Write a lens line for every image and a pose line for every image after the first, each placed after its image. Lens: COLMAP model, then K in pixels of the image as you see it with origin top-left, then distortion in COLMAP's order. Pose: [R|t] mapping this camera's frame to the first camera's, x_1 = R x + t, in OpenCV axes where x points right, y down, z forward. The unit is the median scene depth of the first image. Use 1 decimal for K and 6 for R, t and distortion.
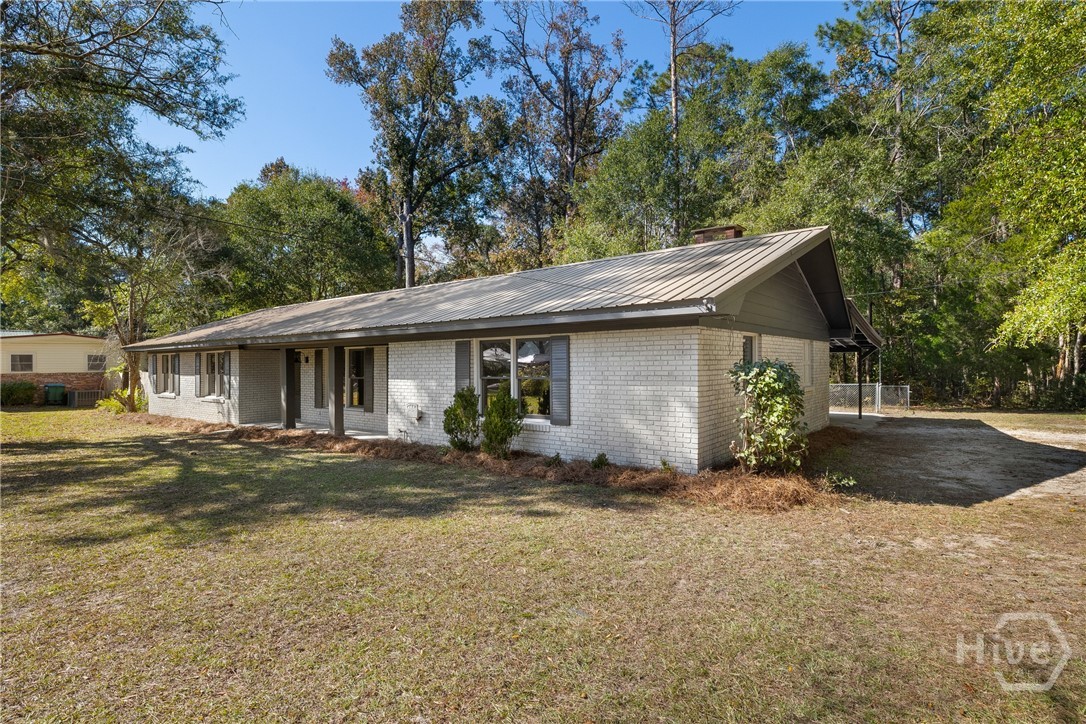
lens RADIAL K [[543.6, 0, 541.0], [0, 543.6, 365.0], [0, 0, 1]] dist [-0.002864, -0.000020]
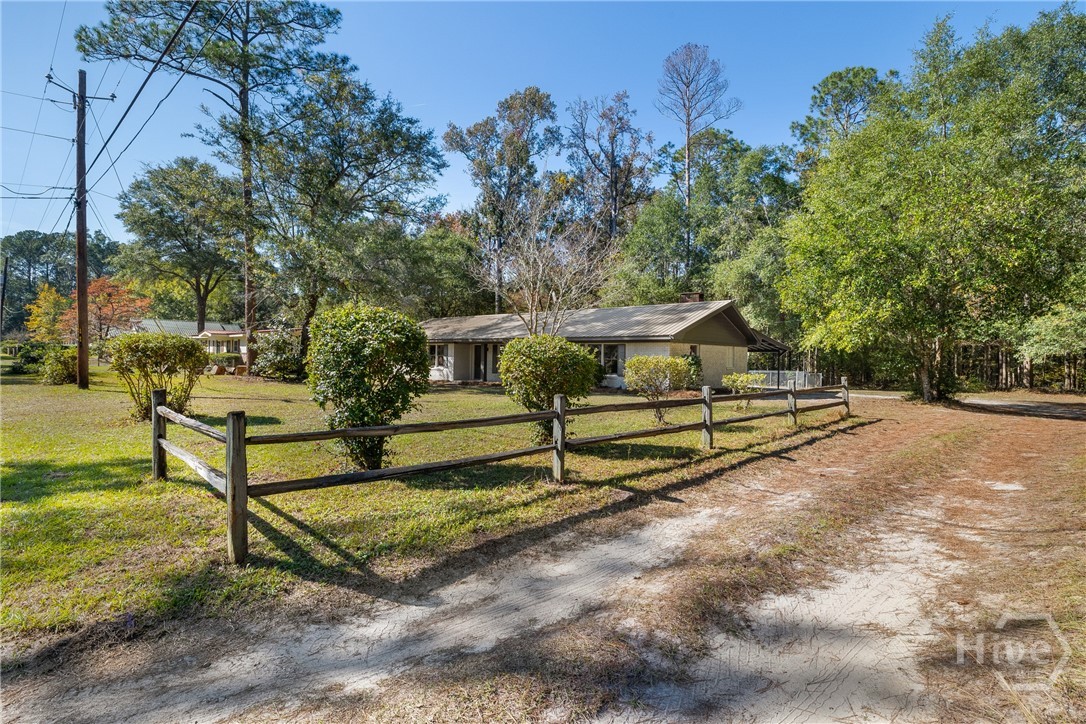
lens RADIAL K [[500.3, 0, 546.3], [0, 500.3, 355.0], [0, 0, 1]] dist [-0.001021, -0.000138]
pose [[0.998305, 0.024455, -0.052819, -0.059128], [-0.024585, 0.999696, -0.001814, 0.004376], [0.052758, 0.003109, 0.998602, -0.427580]]
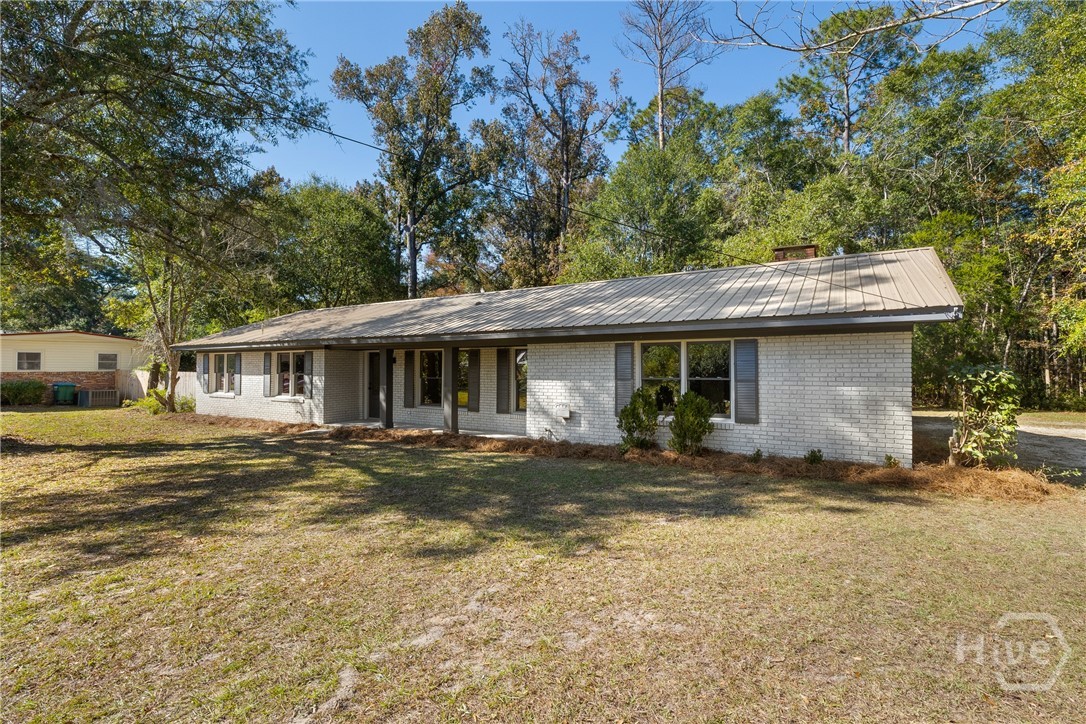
lens RADIAL K [[491.6, 0, 544.5], [0, 491.6, 359.0], [0, 0, 1]] dist [-0.002496, 0.000691]
pose [[0.993205, 0.010055, 0.115942, -0.131461], [-0.007828, 0.999776, -0.019646, 0.001899], [-0.116114, 0.018605, 0.993062, 0.025579]]
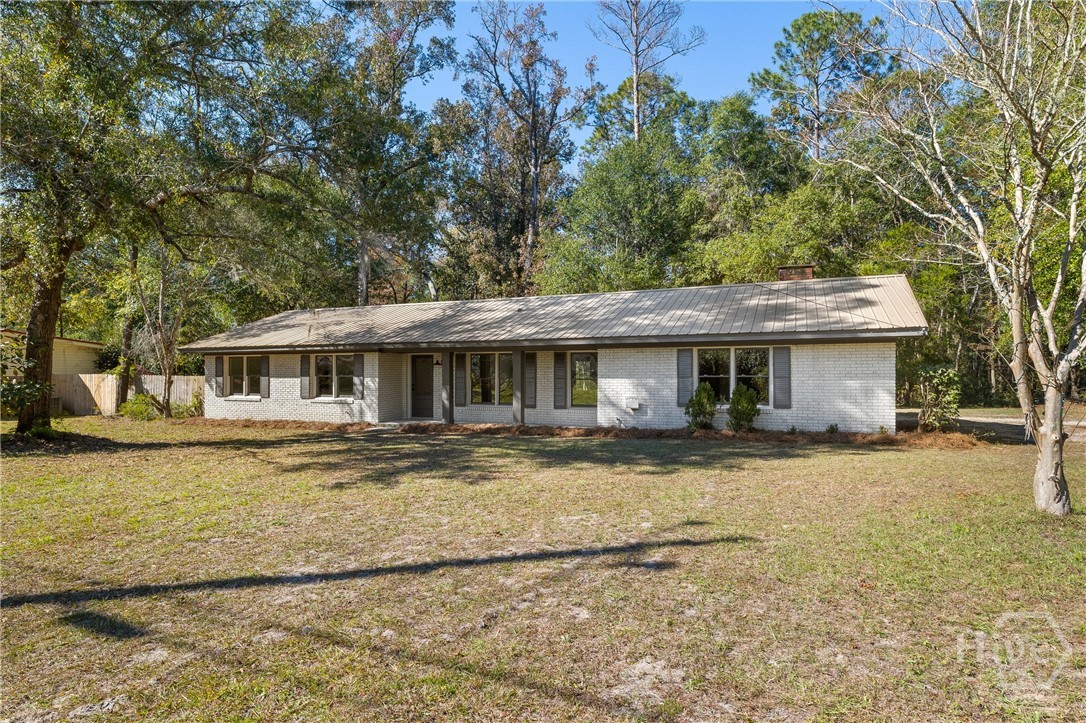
lens RADIAL K [[590.0, 0, 542.4], [0, 590.0, 365.4], [0, 0, 1]] dist [0.005720, -0.000133]
pose [[0.967485, 0.007233, 0.252826, -0.274146], [-0.004150, 0.999910, -0.012728, 0.005297], [-0.252896, 0.011265, 0.967428, -0.100412]]
